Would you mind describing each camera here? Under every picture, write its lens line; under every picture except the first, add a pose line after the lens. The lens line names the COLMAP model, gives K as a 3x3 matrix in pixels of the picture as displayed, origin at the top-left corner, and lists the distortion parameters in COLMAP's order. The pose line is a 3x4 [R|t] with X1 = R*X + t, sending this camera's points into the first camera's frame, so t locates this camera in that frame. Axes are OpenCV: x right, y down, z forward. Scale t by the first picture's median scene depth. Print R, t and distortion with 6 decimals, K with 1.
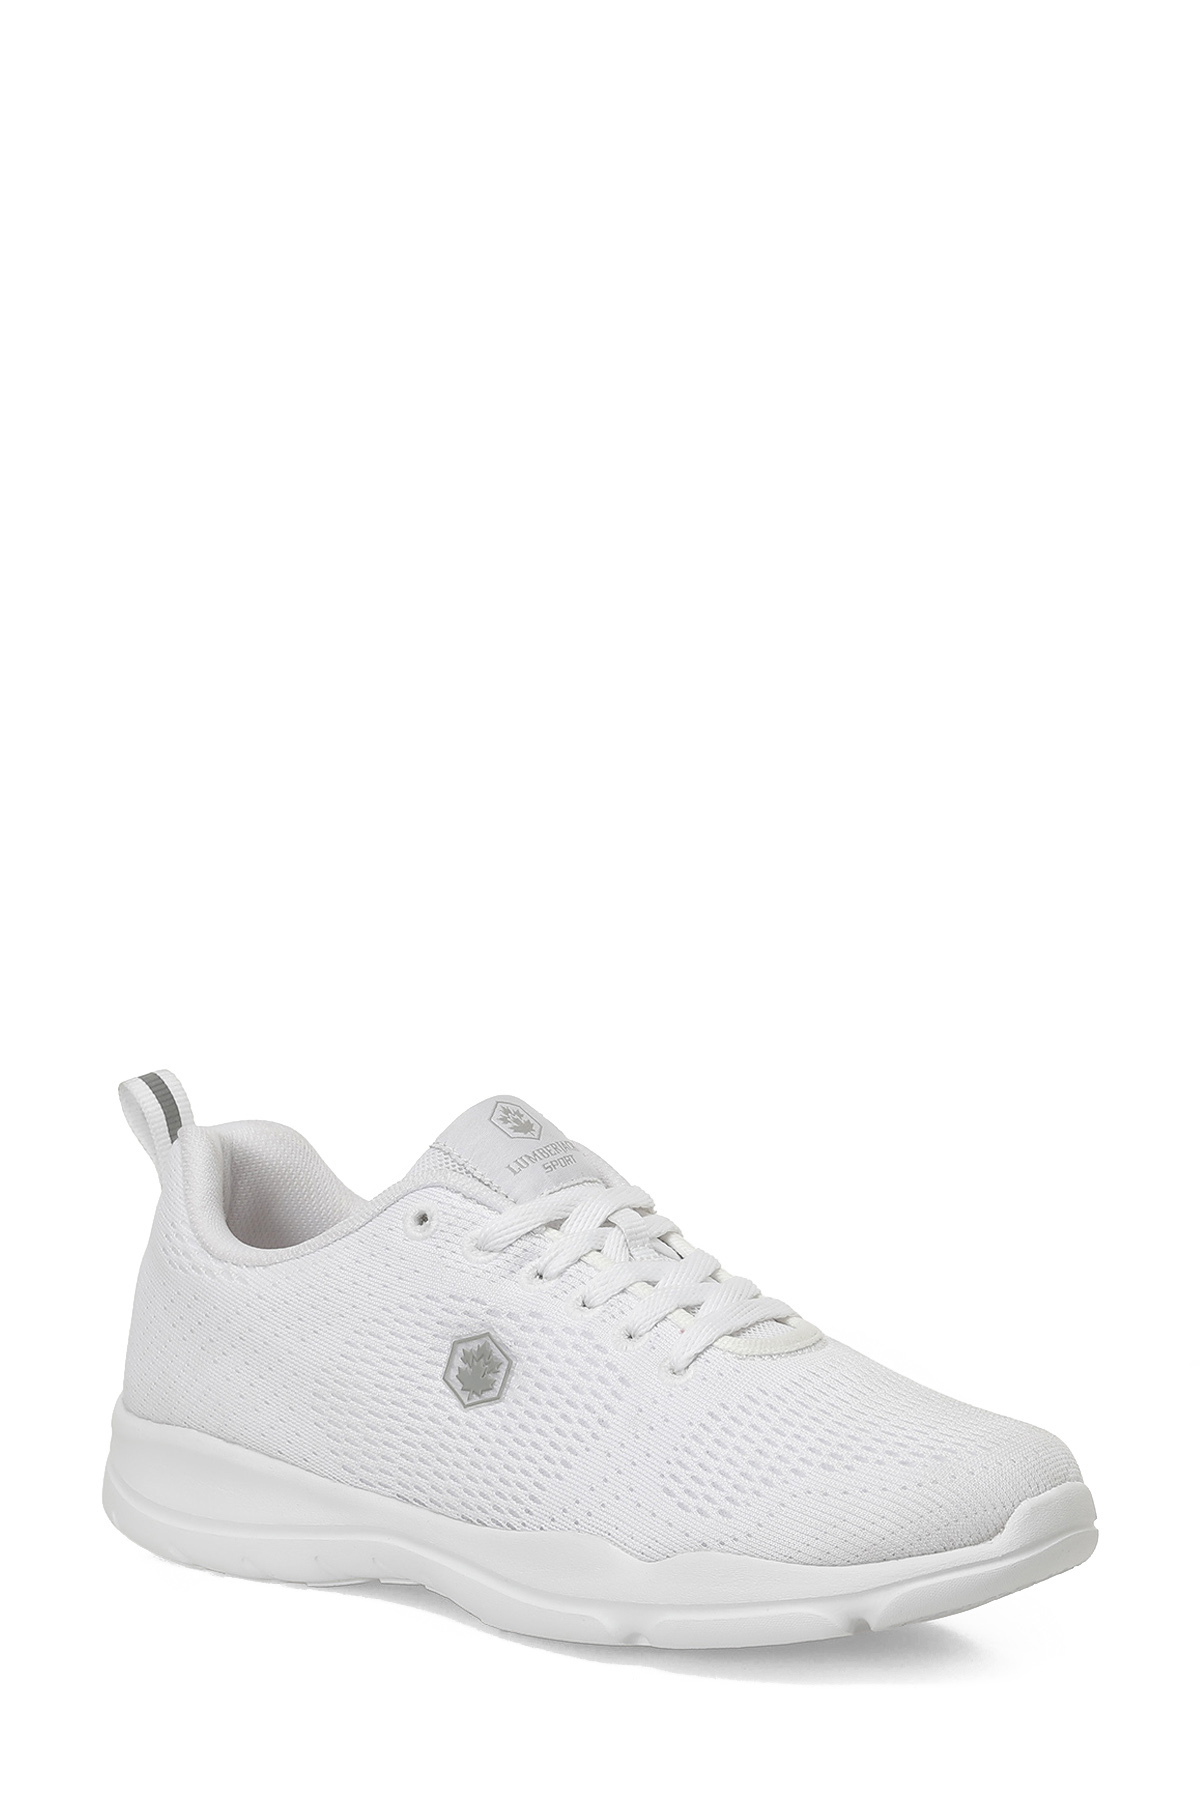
lens RADIAL K [[6607.3, 0, 600.6], [0, 6607.3, 900.1], [0, 0, 1]] dist [0.665822, 0.000000]
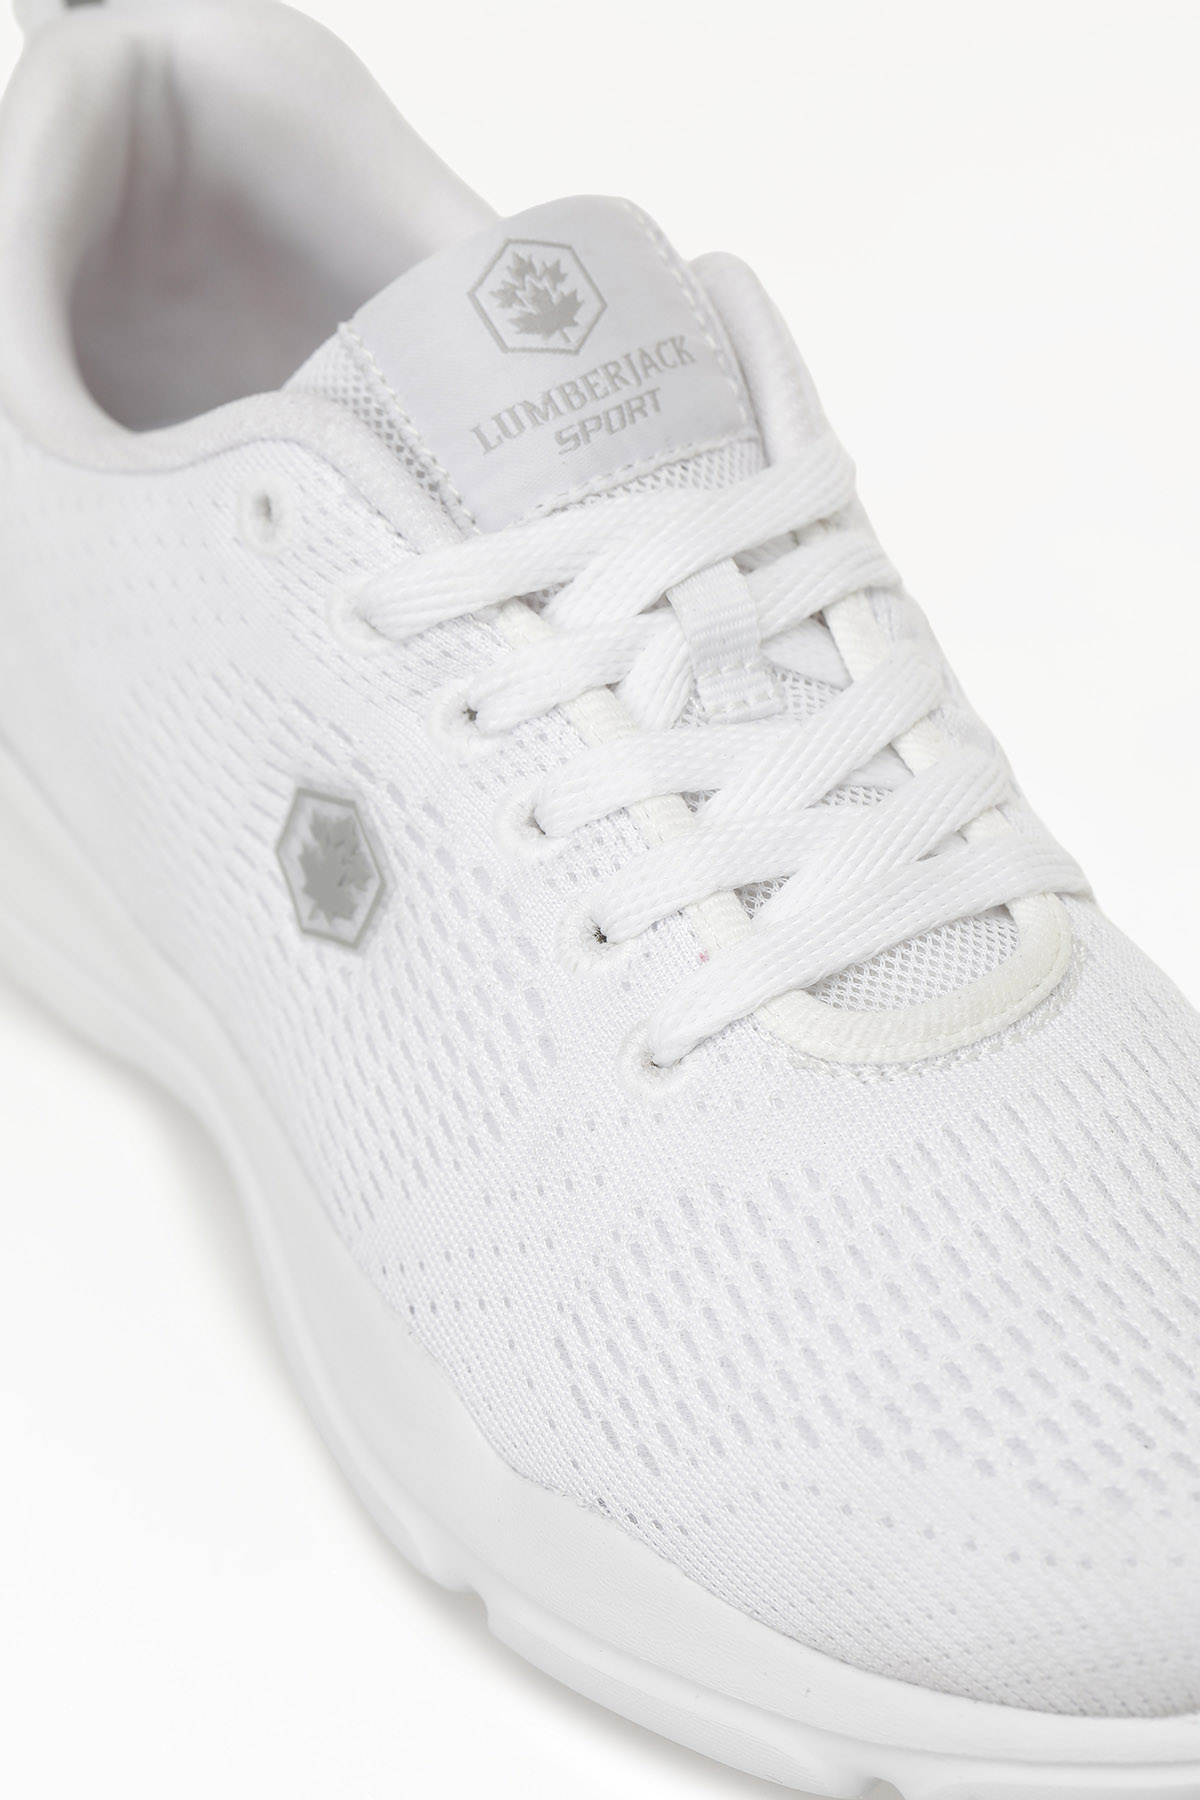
lens RADIAL K [[6607.3, 0, 597.3], [0, 6607.3, 893.7], [0, 0, 1]] dist [0.665822, 0.000000]
pose [[0.931813, 0.232513, -0.278681, 0.124468], [-0.082761, 0.883738, 0.460607, -0.136699], [0.353378, -0.406135, 0.842721, 0.625899]]
